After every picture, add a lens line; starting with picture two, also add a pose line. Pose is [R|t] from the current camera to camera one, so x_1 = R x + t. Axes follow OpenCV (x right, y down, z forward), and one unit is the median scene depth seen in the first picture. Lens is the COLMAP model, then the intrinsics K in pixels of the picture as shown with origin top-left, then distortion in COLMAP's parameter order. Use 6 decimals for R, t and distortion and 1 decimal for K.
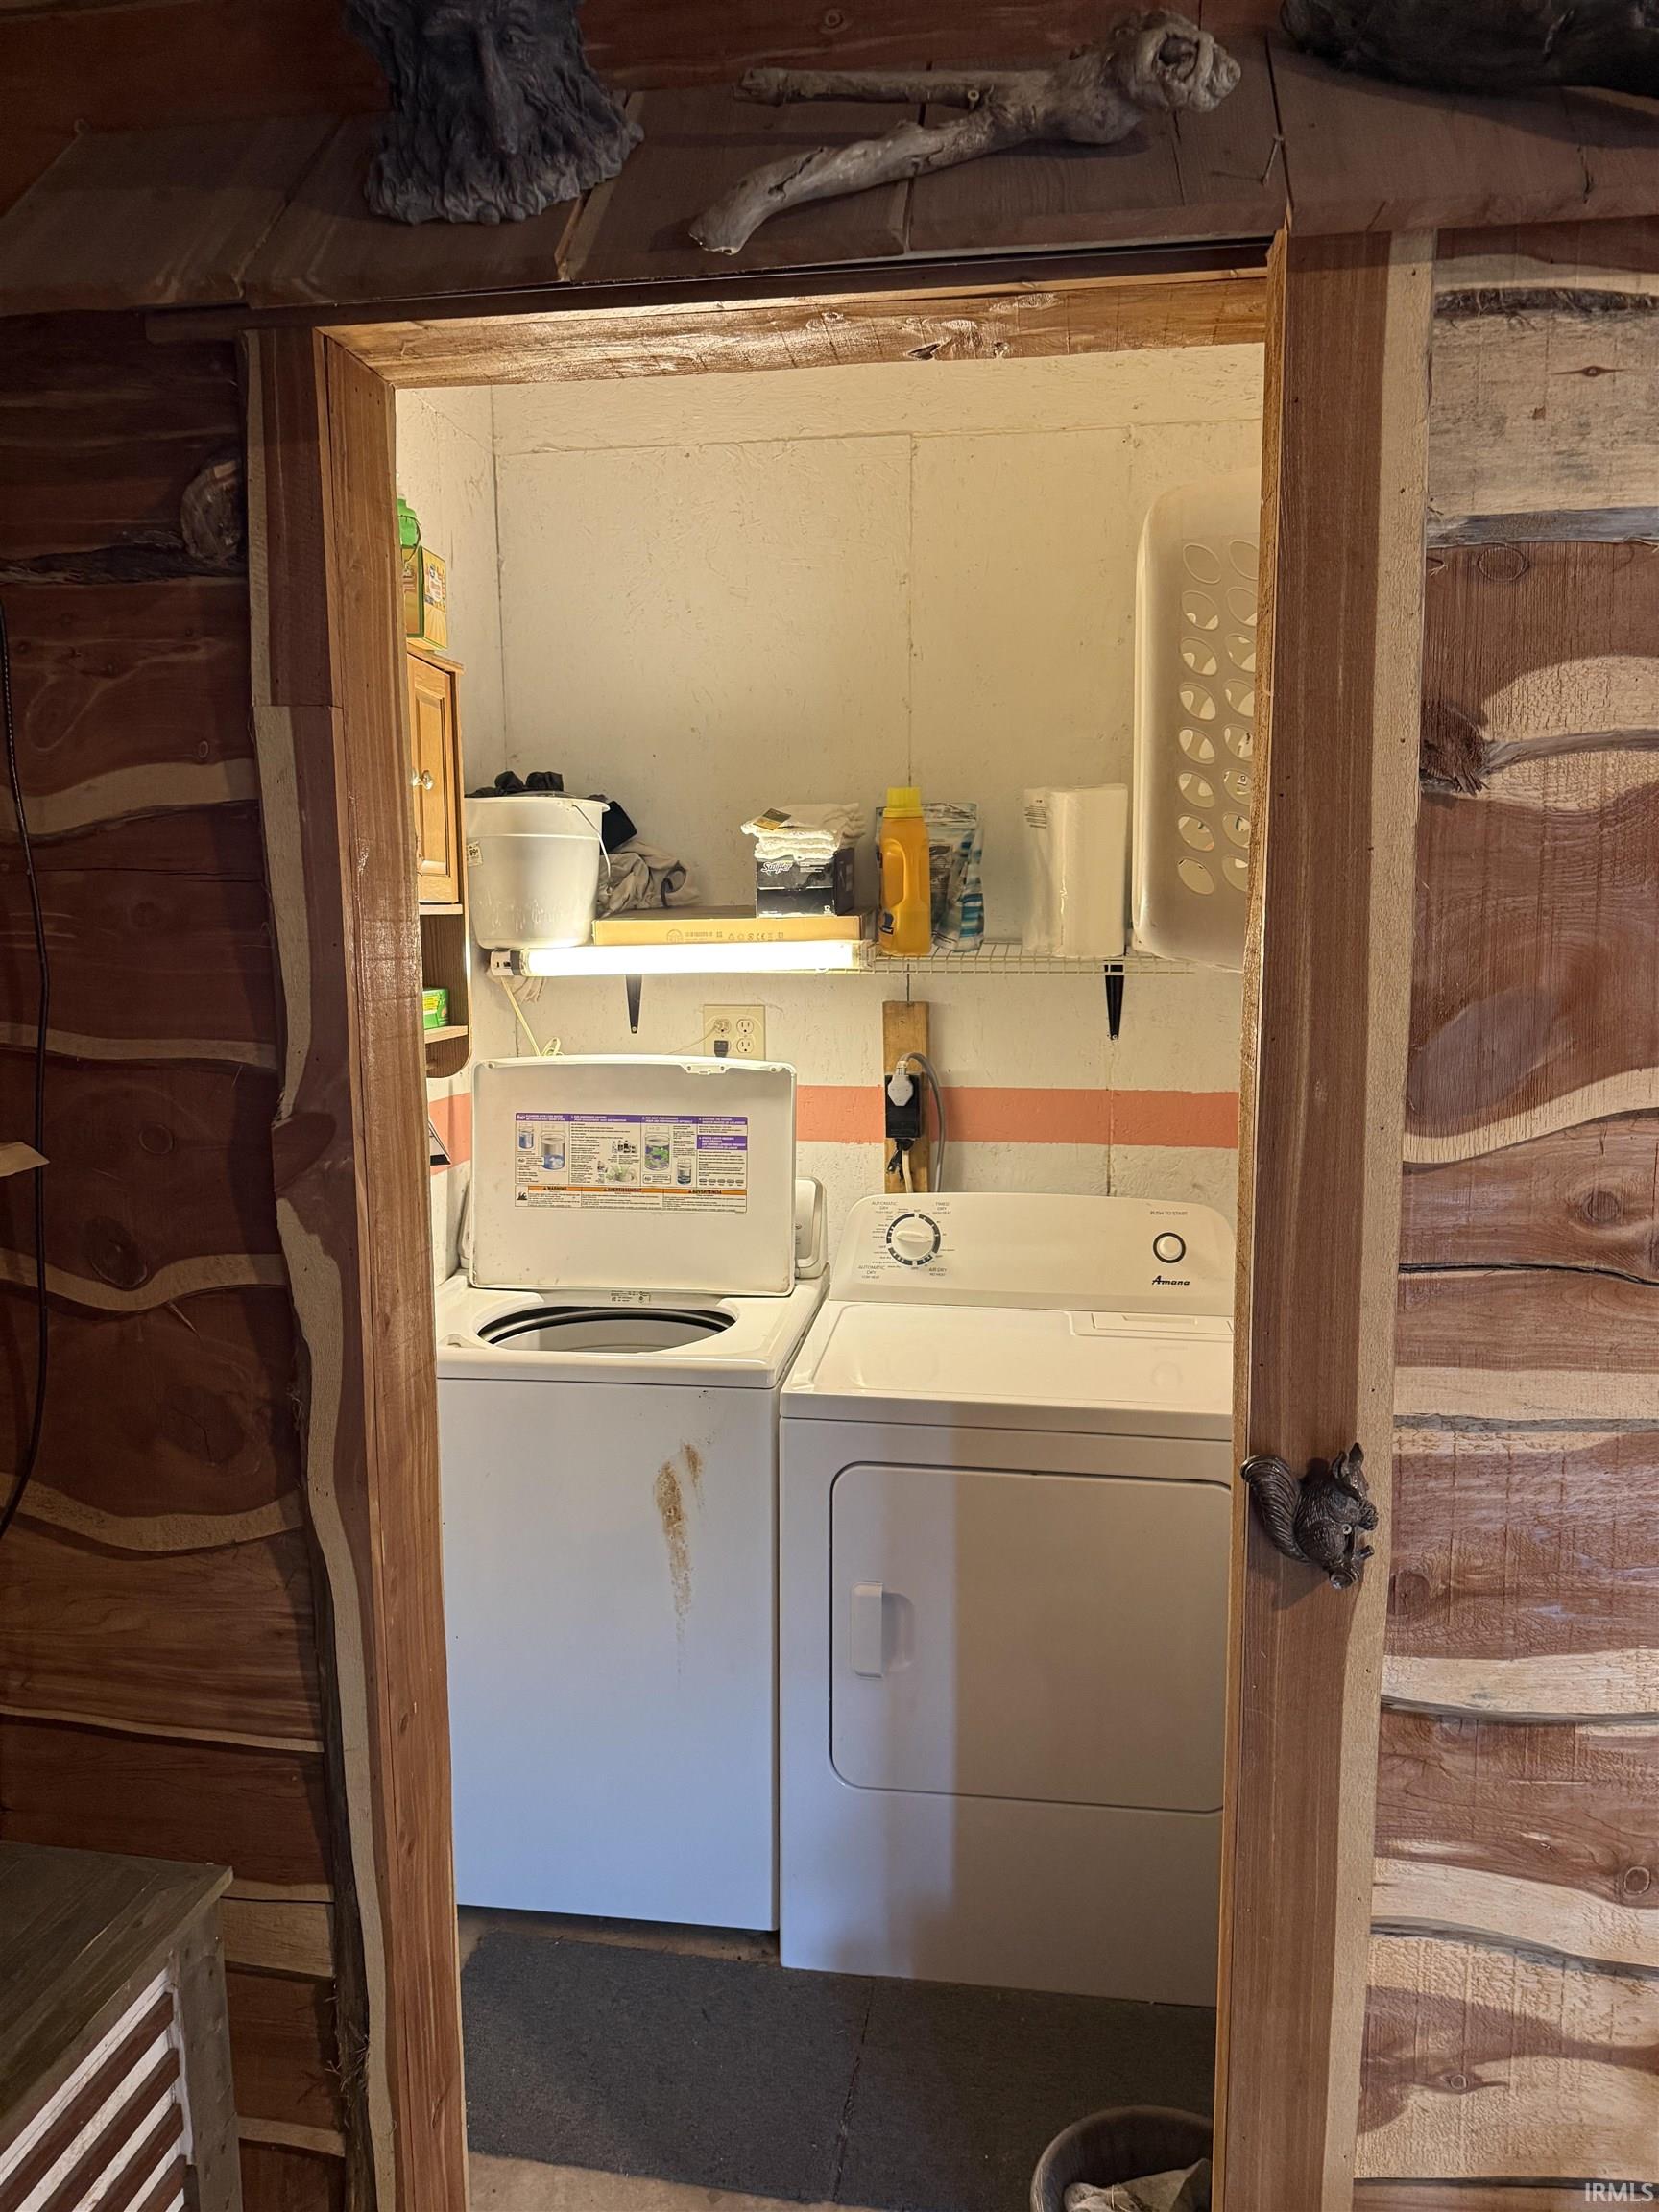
lens RADIAL K [[1486.2, 0, 830.2], [0, 1486.2, 1036.5], [0, 0, 1]] dist [0.113977, -0.156597]
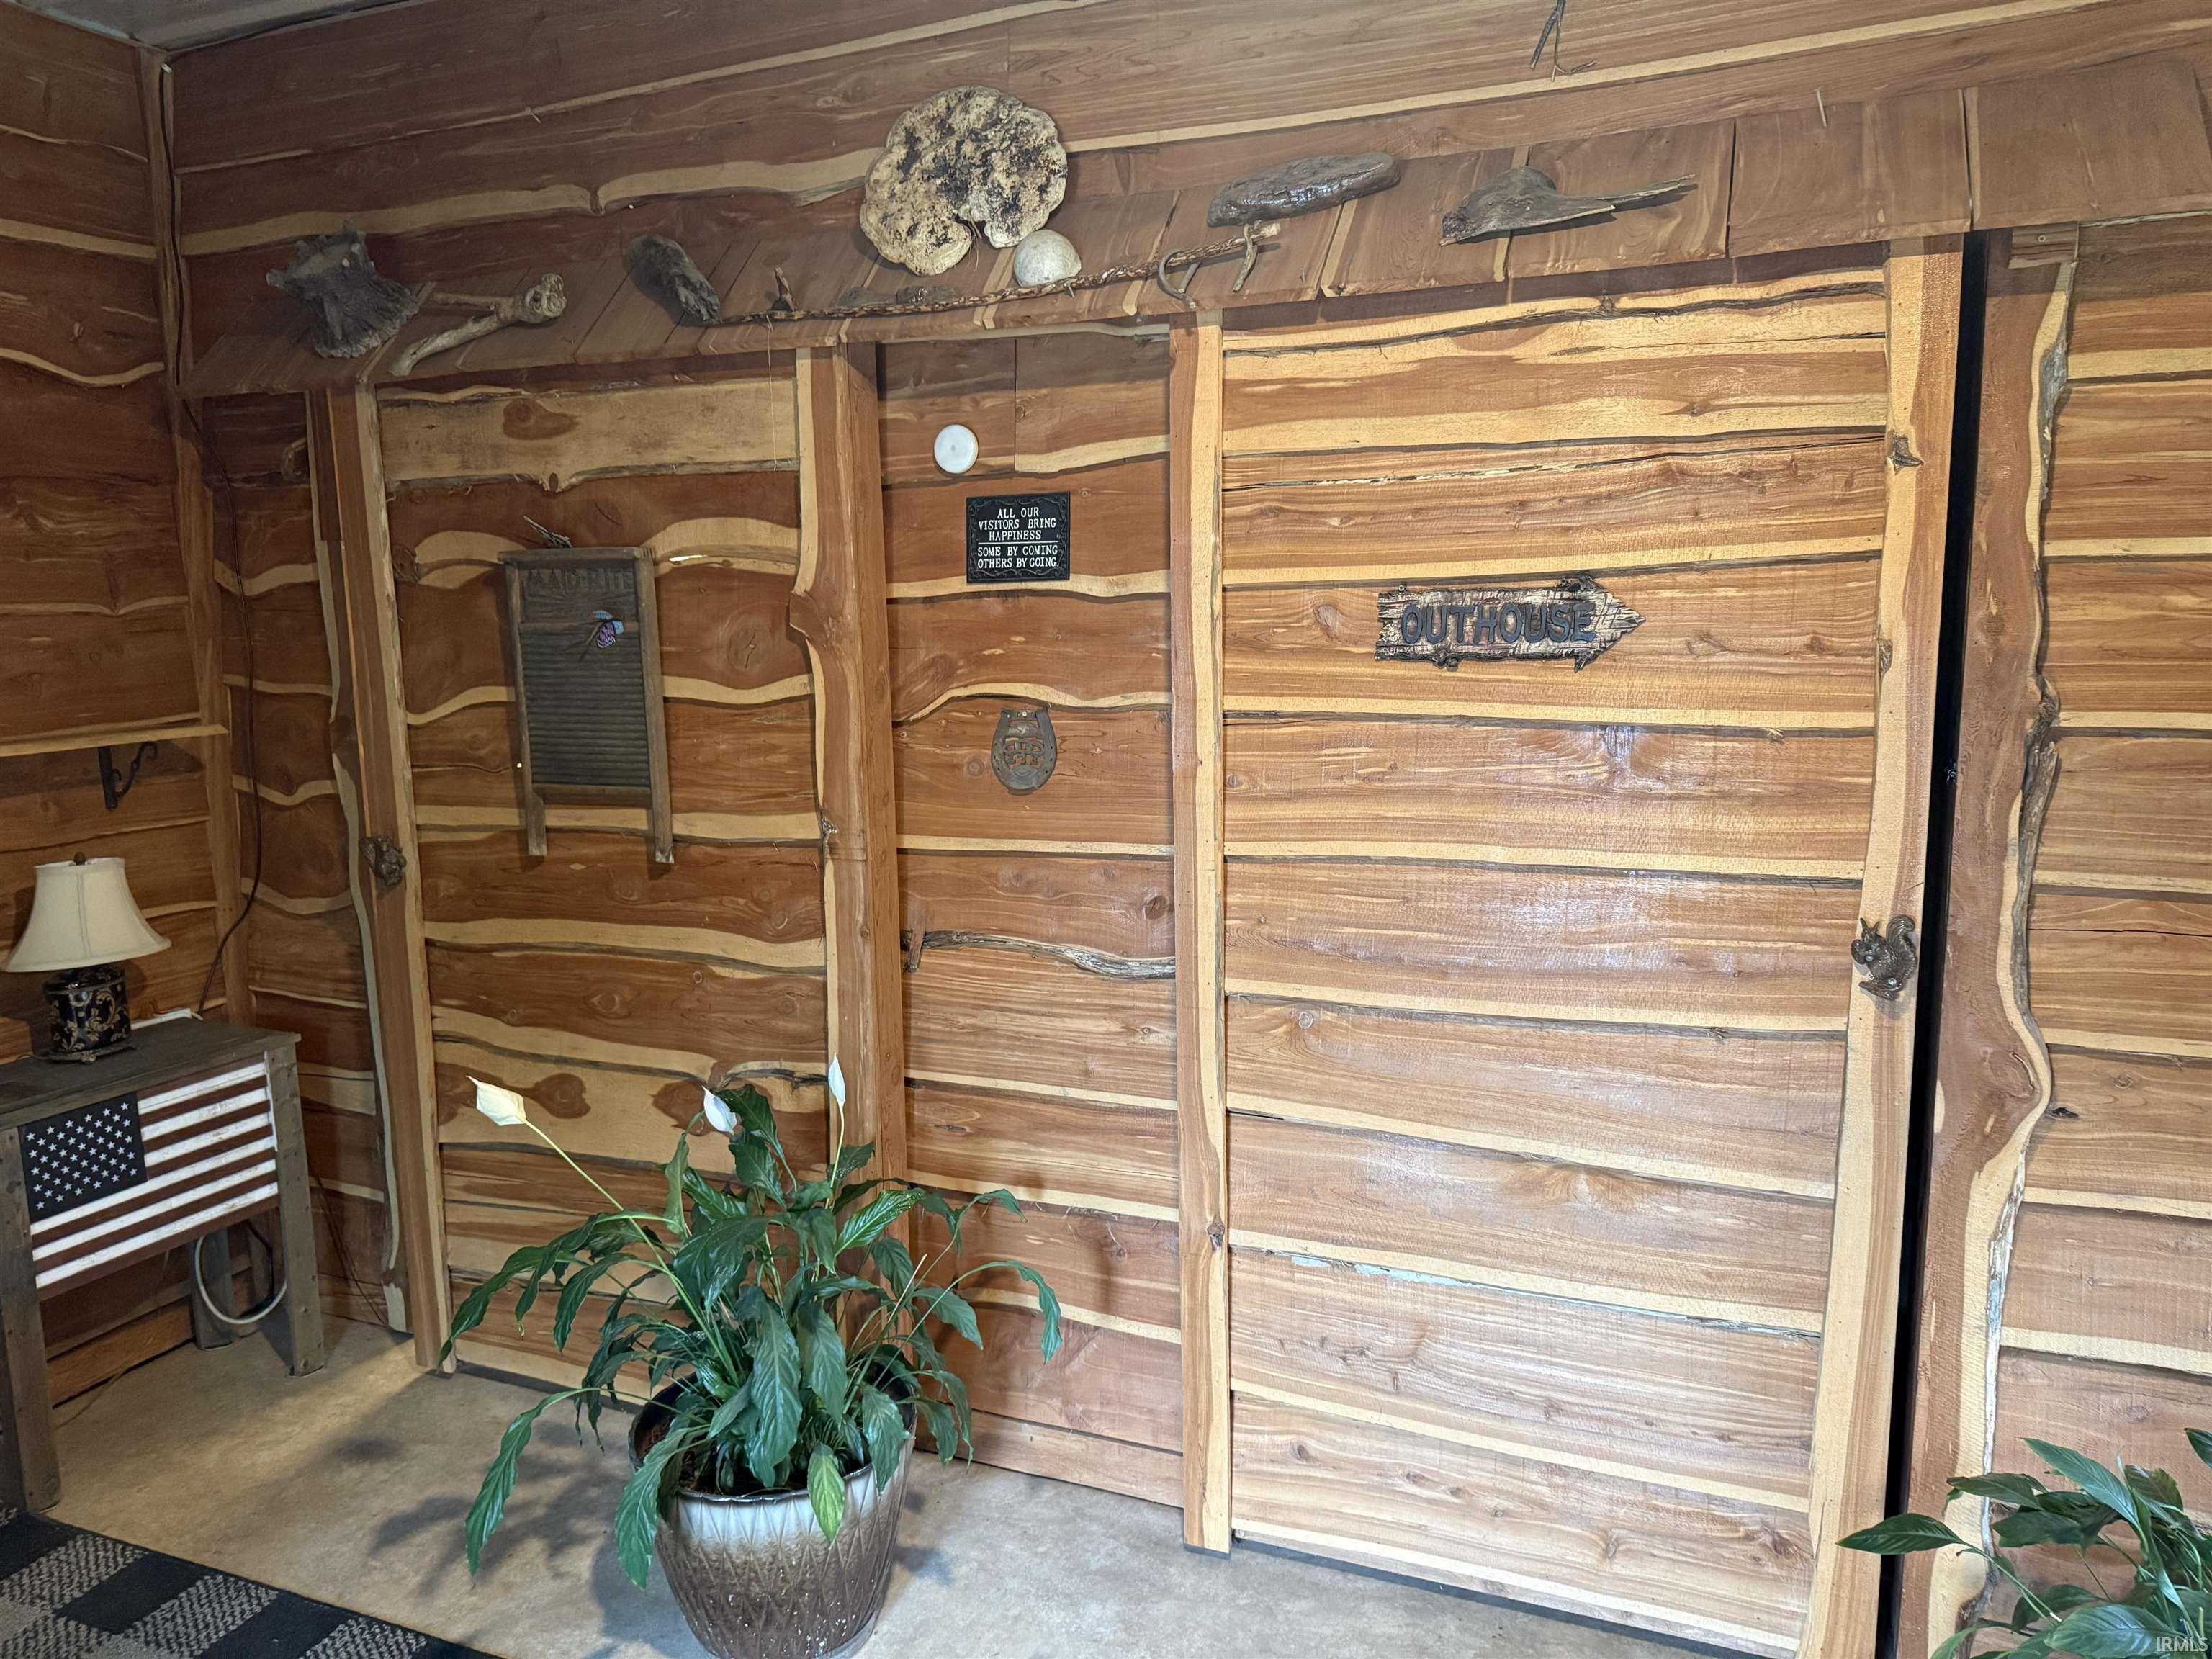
lens RADIAL K [[1575.3, 0, 1122.3], [0, 1575.3, 818.6], [0, 0, 1]] dist [0.010031, -0.002182]
pose [[0.966275, 0.035046, -0.255118, 1.424259], [-0.032653, 0.999374, 0.013610, 0.135637], [0.255435, -0.004821, 0.966814, -1.024161]]
